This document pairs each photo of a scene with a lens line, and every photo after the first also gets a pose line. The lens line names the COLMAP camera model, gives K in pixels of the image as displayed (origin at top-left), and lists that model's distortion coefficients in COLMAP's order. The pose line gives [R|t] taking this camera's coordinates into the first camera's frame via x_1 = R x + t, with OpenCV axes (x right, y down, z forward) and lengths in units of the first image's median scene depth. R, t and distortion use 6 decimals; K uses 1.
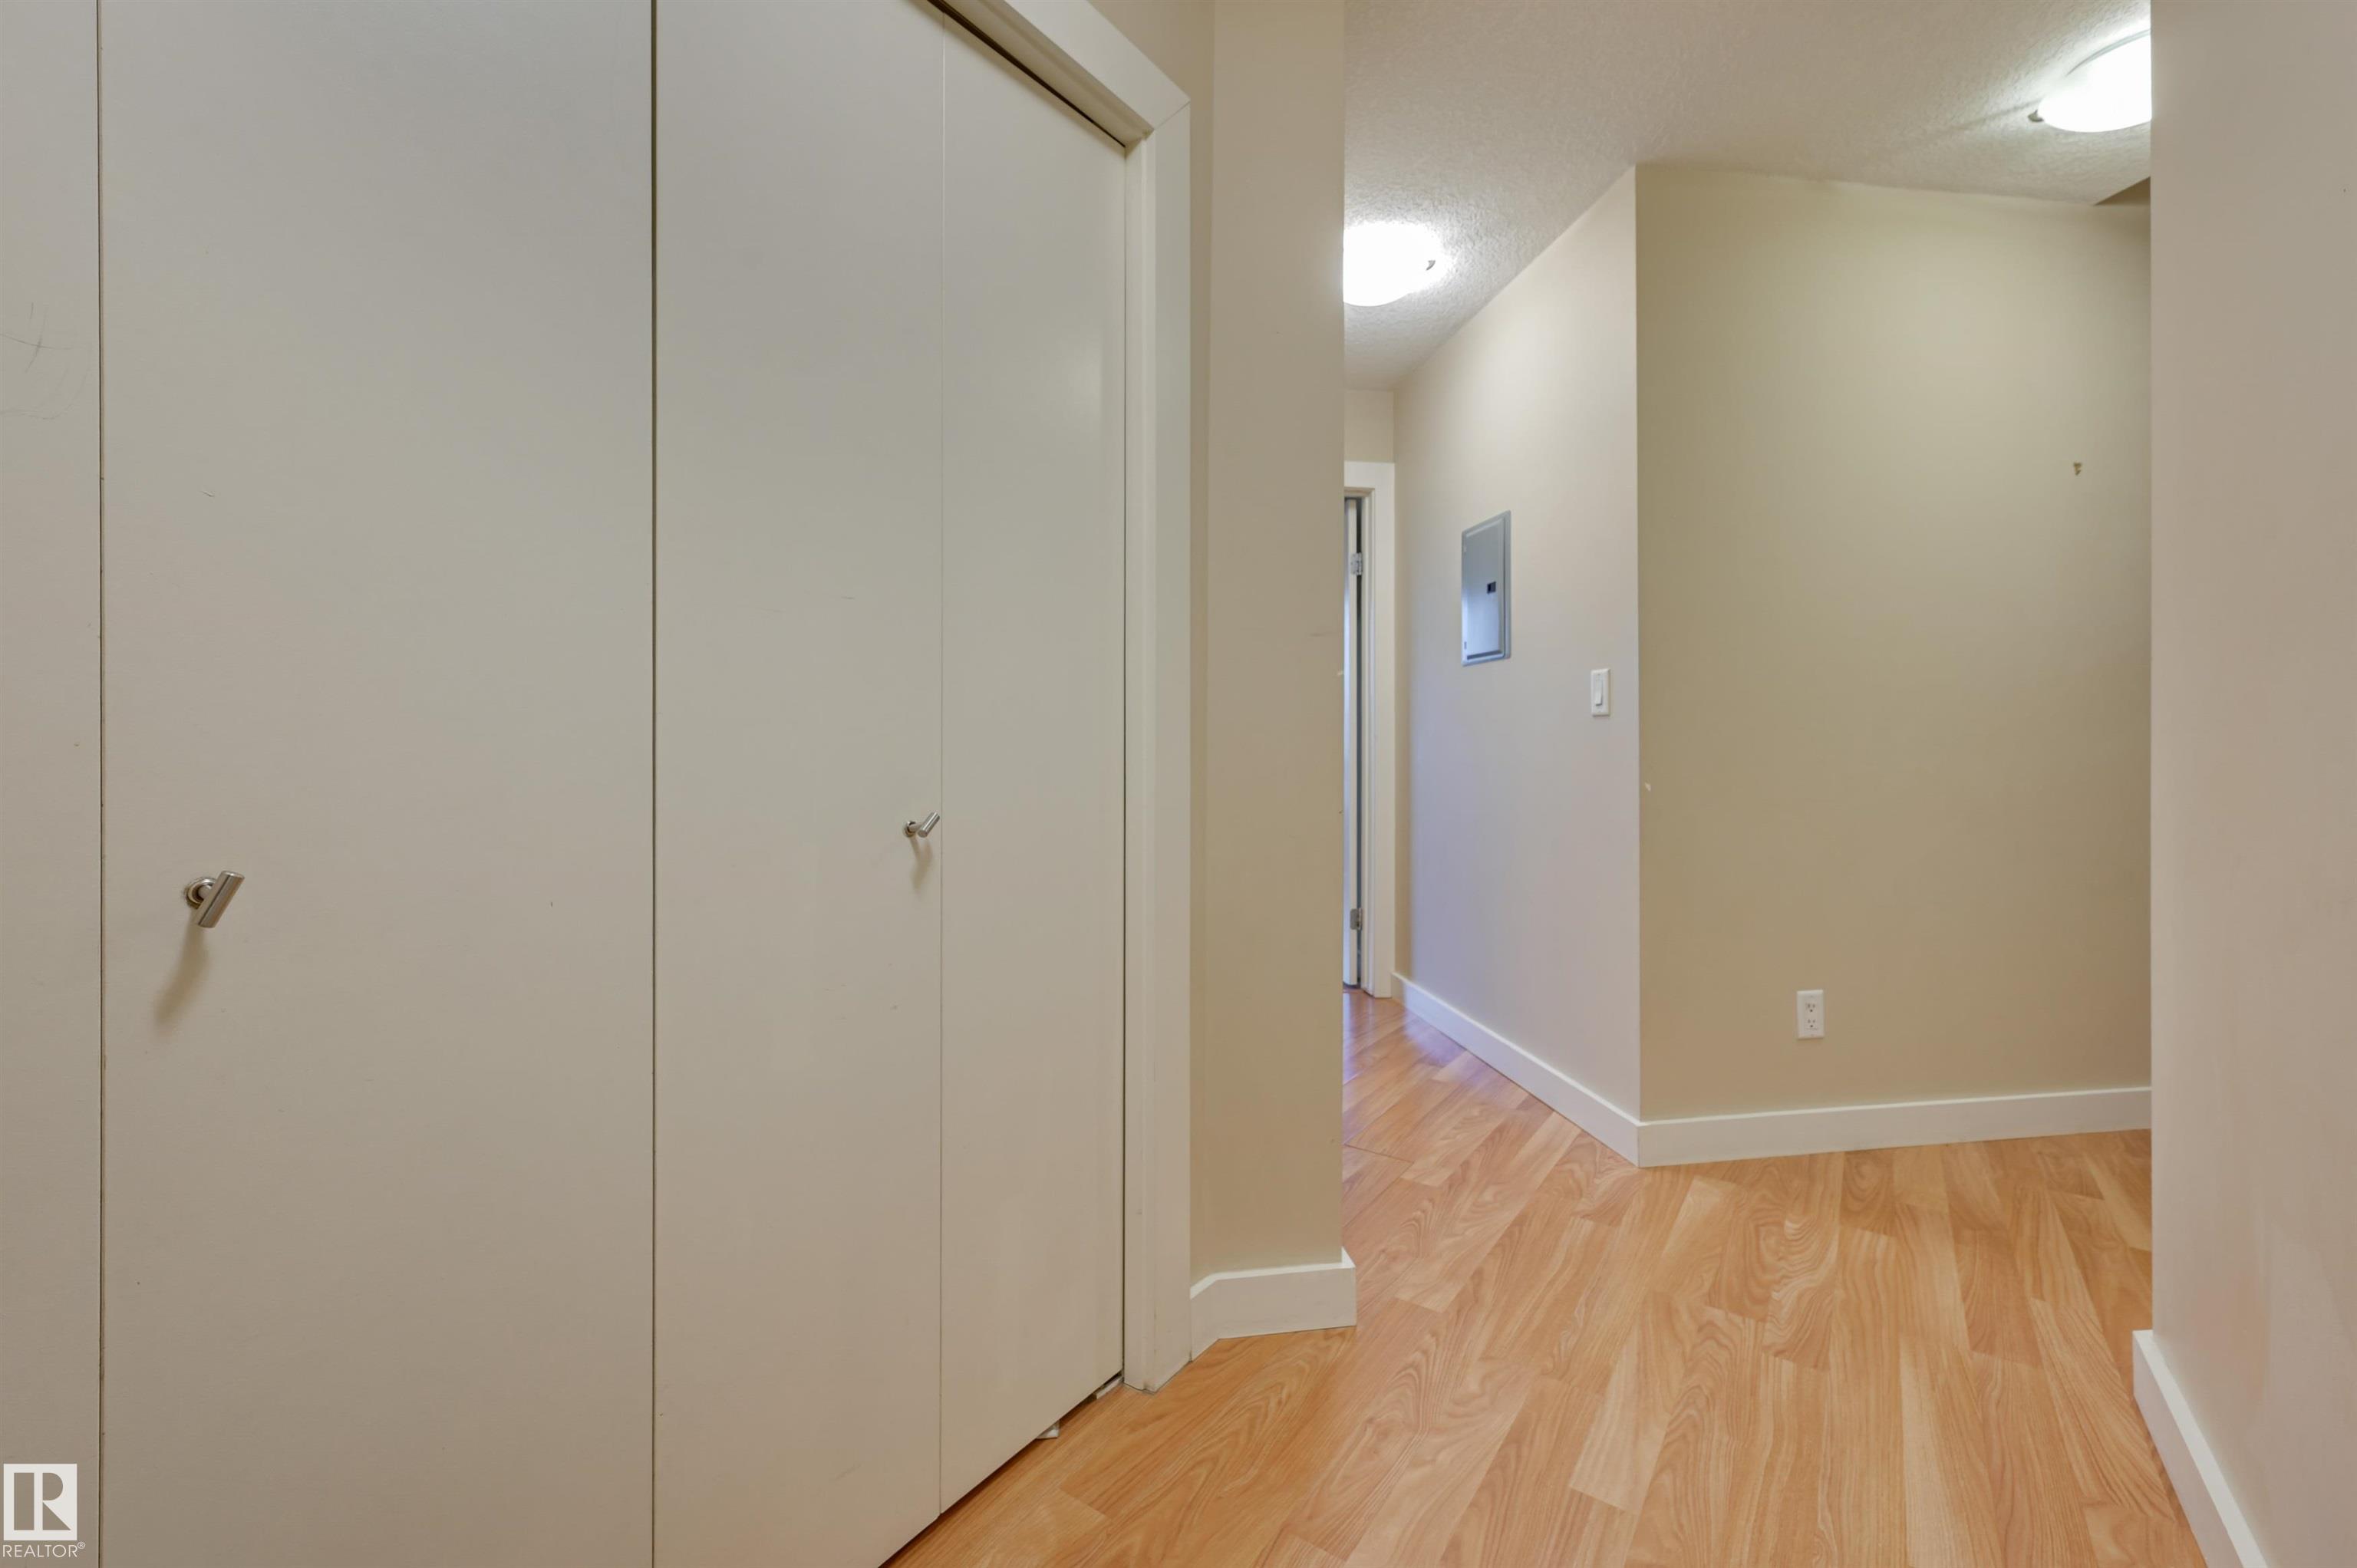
lens RADIAL K [[997.7, 0, 1147.6], [0, 997.7, 733.8], [0, 0, 1]] dist [0.003633, 0.000715]
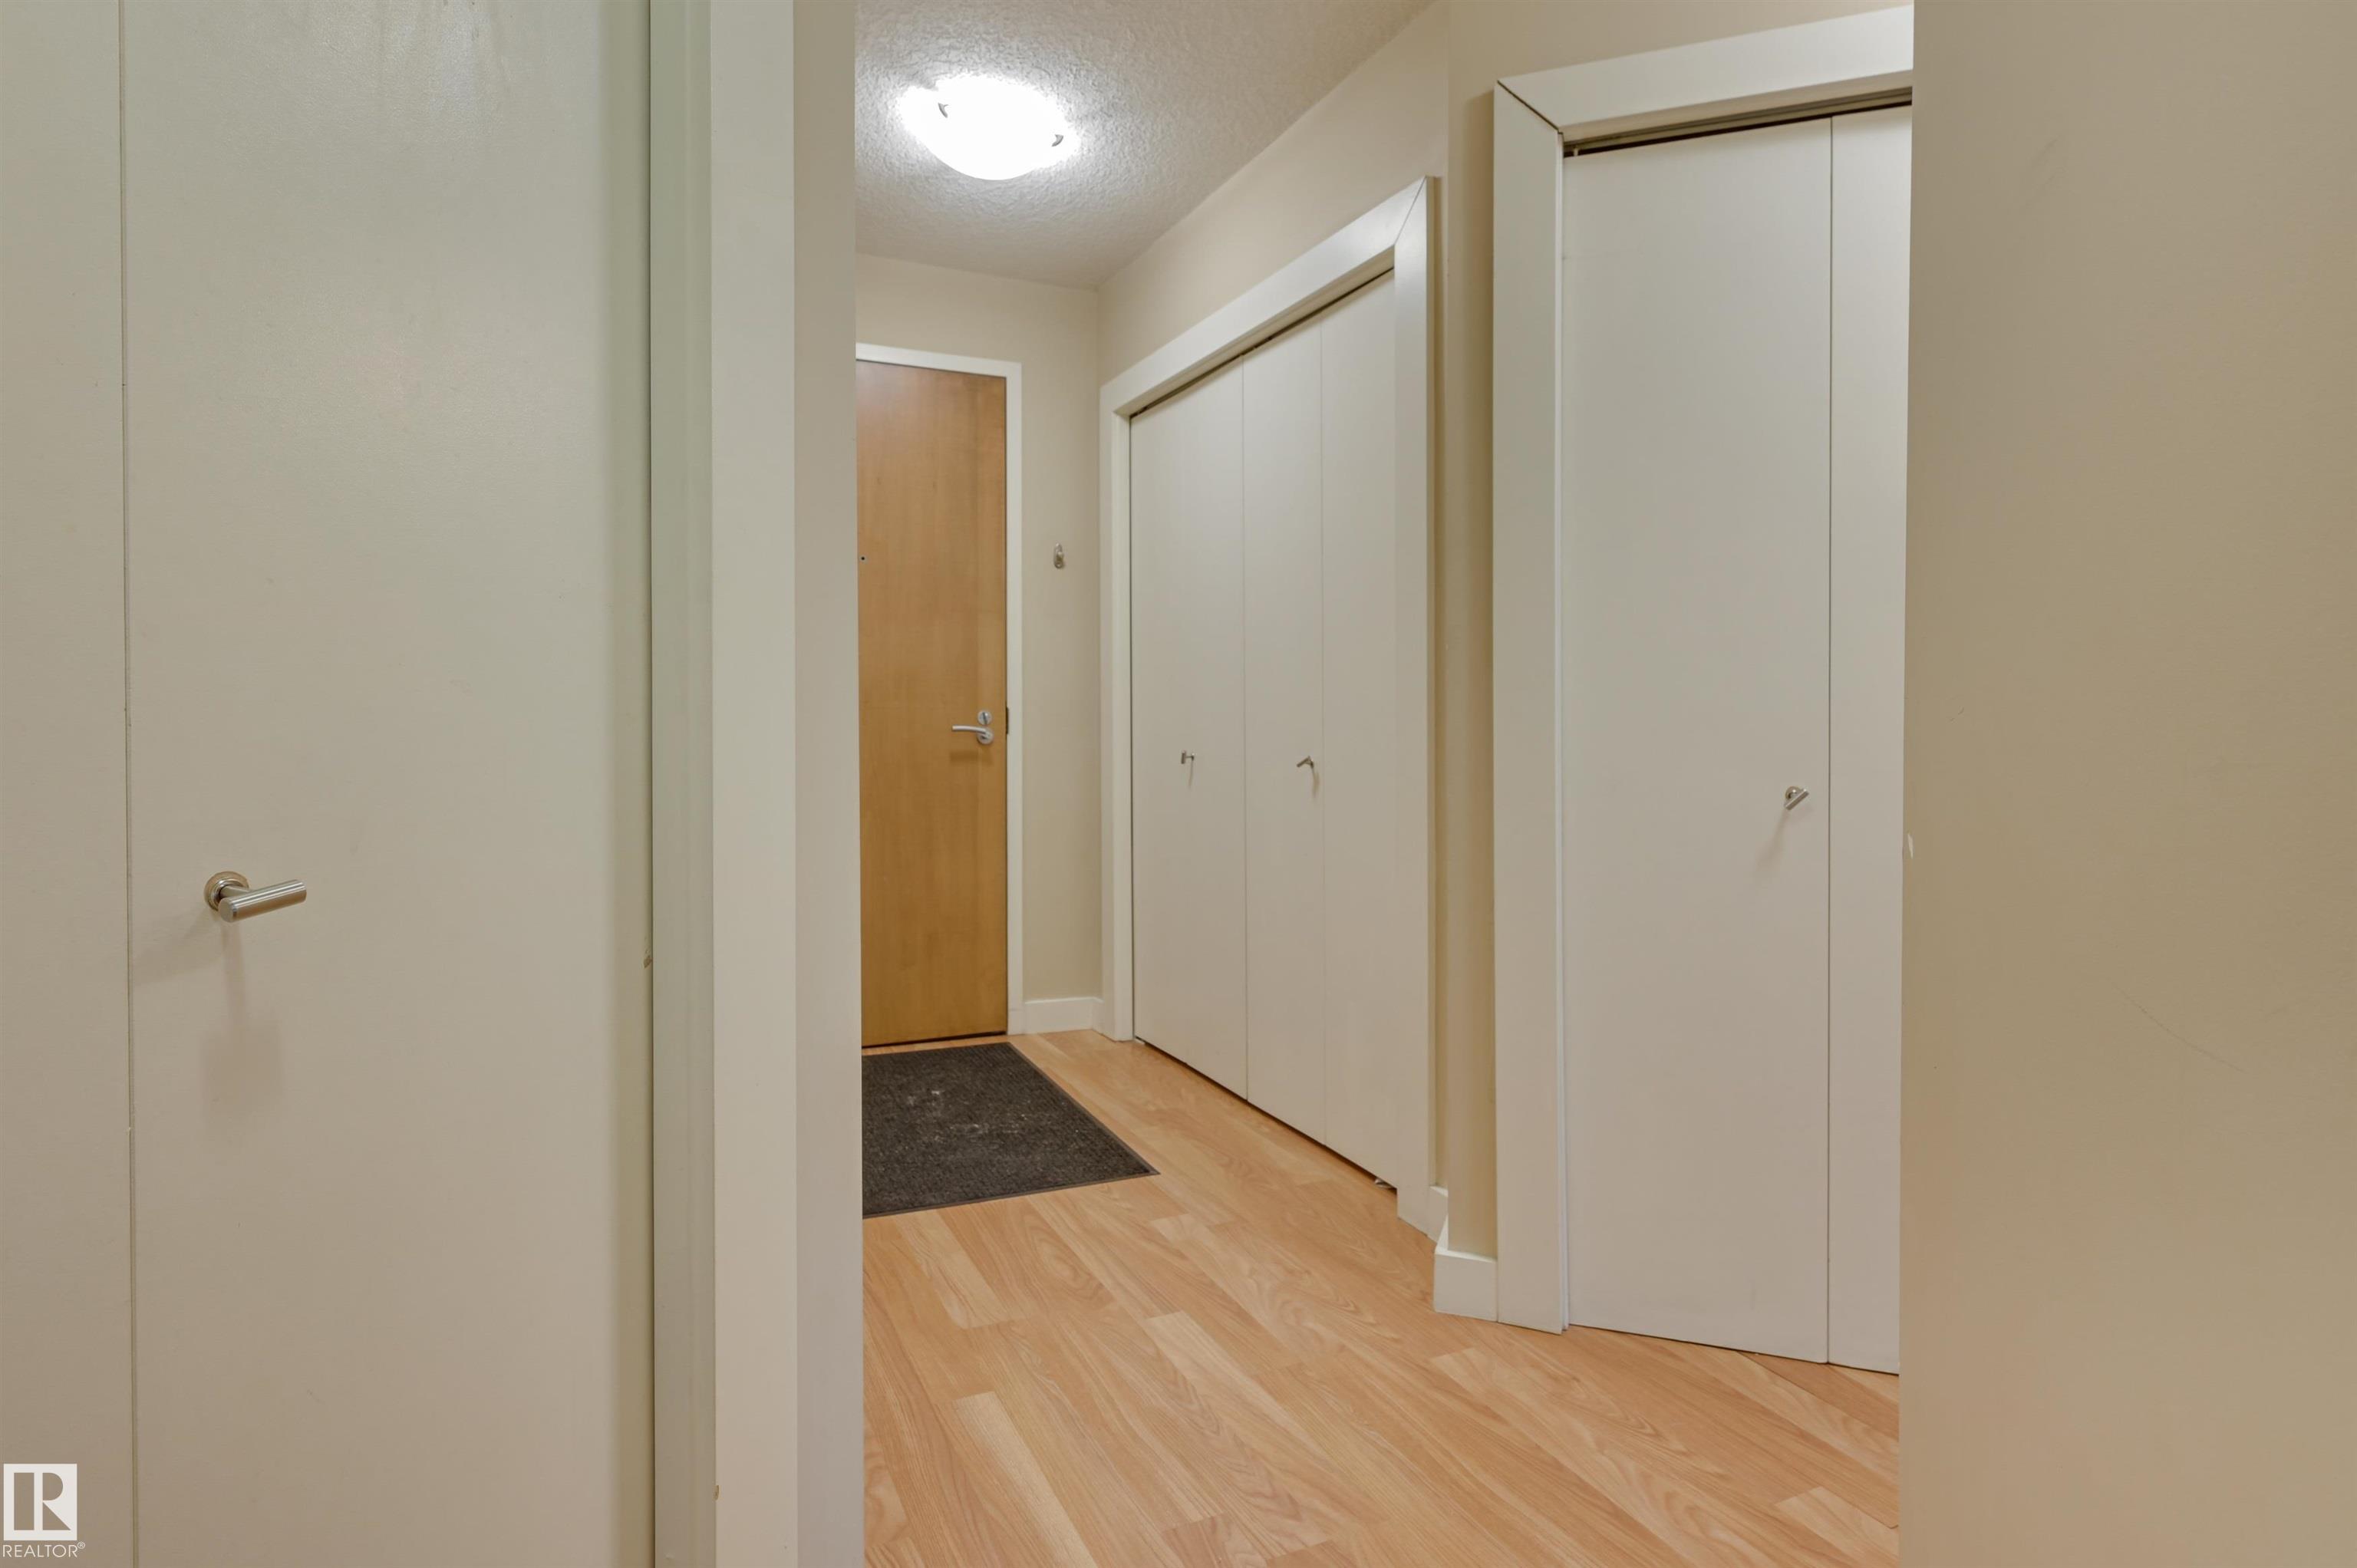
lens RADIAL K [[1220.2, 0, 1142.0], [0, 1220.2, 737.0], [0, 0, 1]] dist [-0.000480, 0.000241]
pose [[-0.499745, 0.009646, -0.866119, 1.650563], [0.004859, 0.999953, 0.008333, 0.020612], [0.866159, -0.000044, -0.499769, 1.610773]]
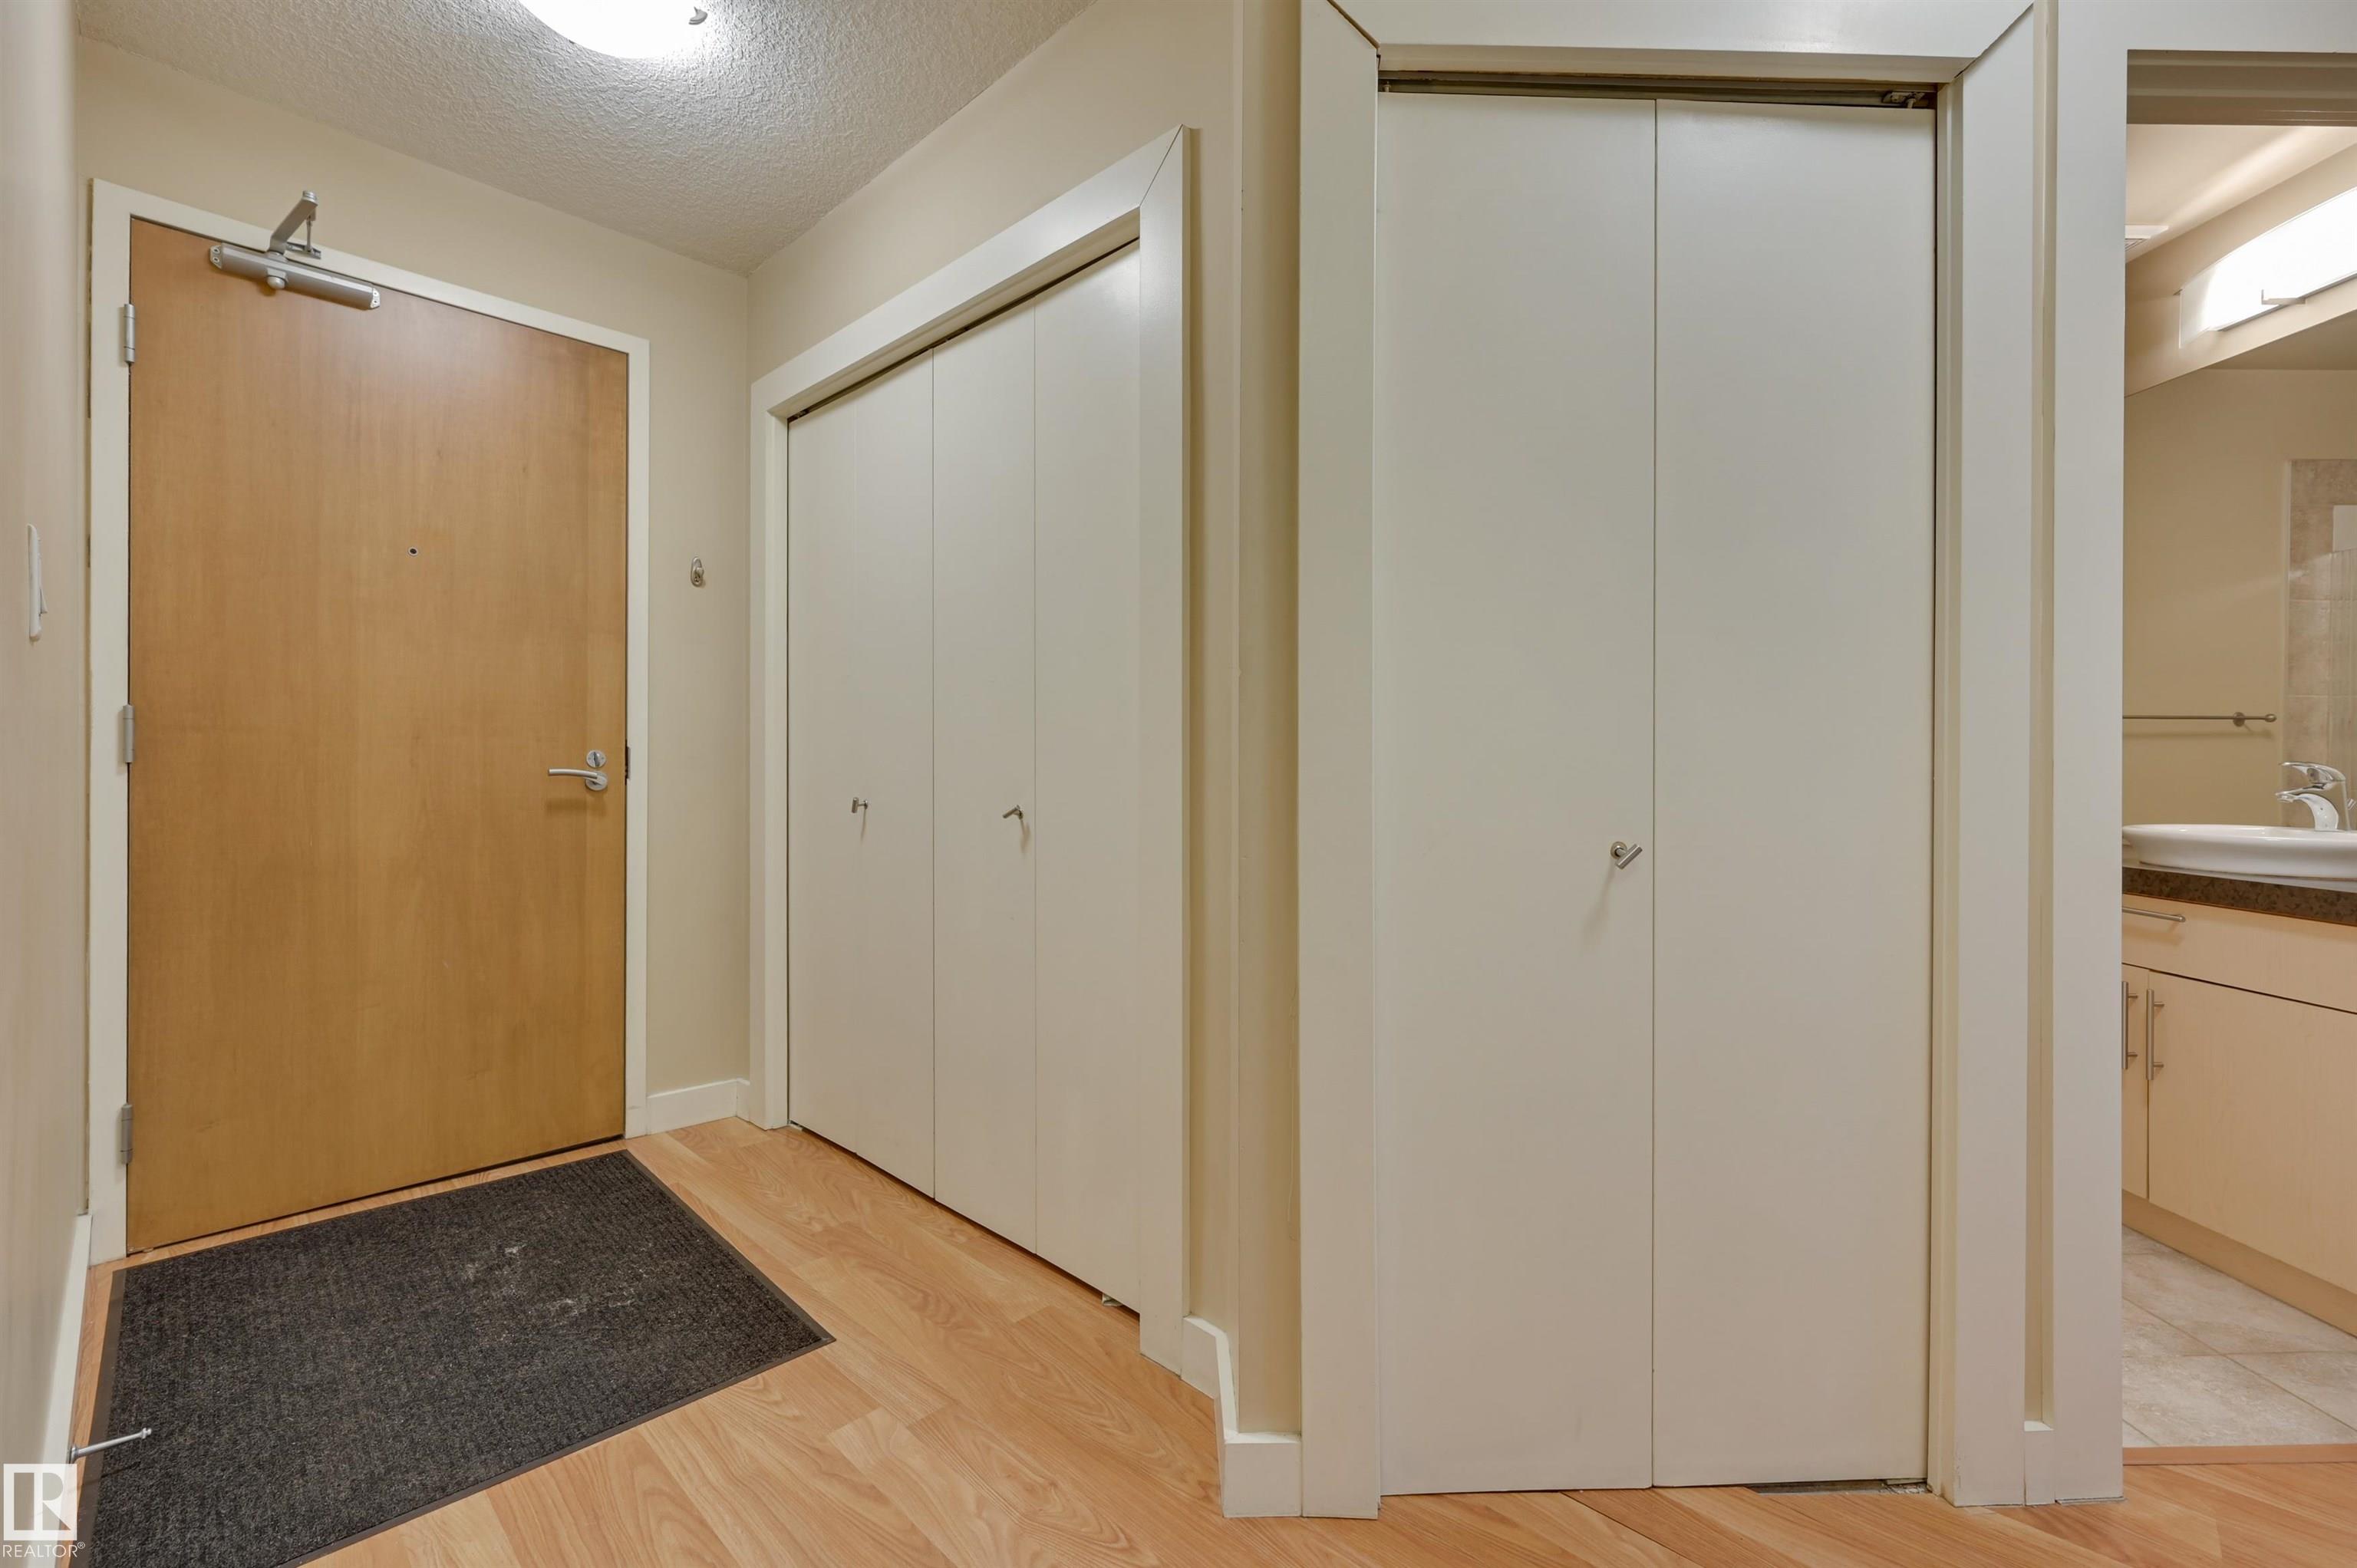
lens RADIAL K [[997.7, 0, 1199.4], [0, 997.7, 761.5], [0, 0, 1]] dist [0.003633, 0.000715]
pose [[-0.124427, -0.005107, -0.992216, 1.168544], [0.002012, 0.999983, -0.005400, 0.015905], [0.992227, -0.002669, -0.124415, 1.286991]]
